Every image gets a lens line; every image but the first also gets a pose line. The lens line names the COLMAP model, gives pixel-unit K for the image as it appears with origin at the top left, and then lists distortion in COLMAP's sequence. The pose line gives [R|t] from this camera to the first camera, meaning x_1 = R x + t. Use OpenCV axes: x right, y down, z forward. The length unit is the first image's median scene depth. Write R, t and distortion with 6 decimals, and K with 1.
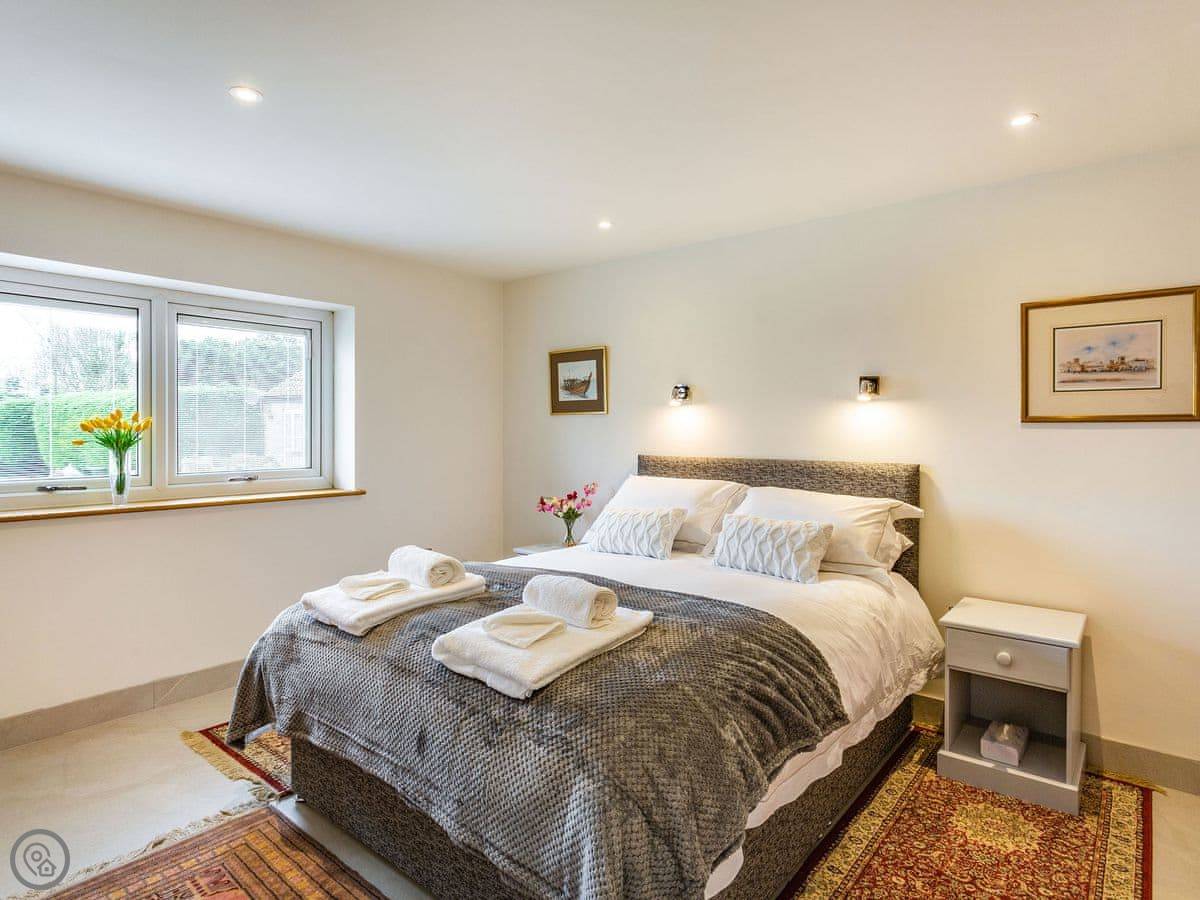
lens RADIAL K [[658.6, 0, 586.0], [0, 658.6, 432.9], [0, 0, 1]] dist [-0.001105, 0.003475]
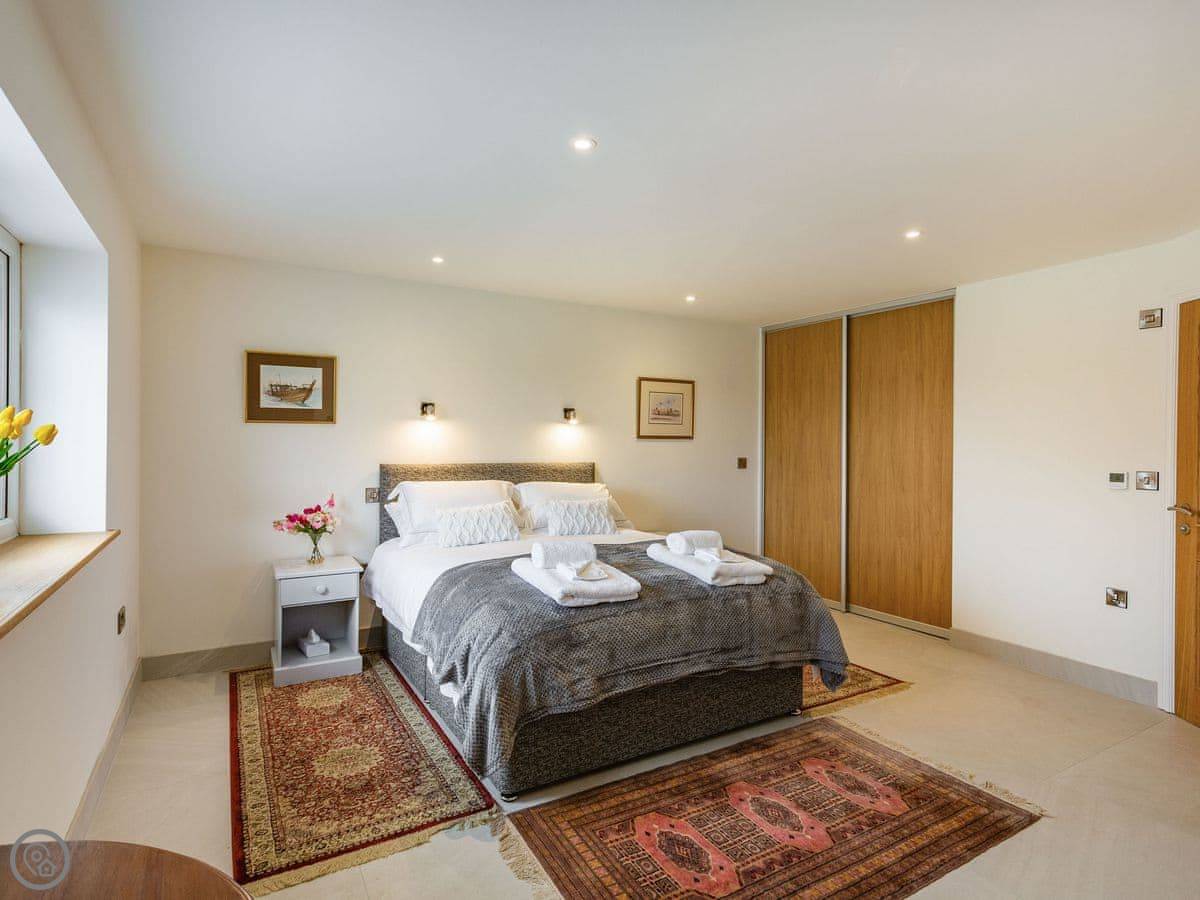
lens RADIAL K [[658.6, 0, 596.8], [0, 658.6, 438.7], [0, 0, 1]] dist [-0.001105, 0.003475]
pose [[0.337708, 0.004537, 0.941240, -0.780720], [-0.003422, 0.999988, -0.003592, -0.005091], [-0.941245, -0.002008, 0.337719, 0.299050]]
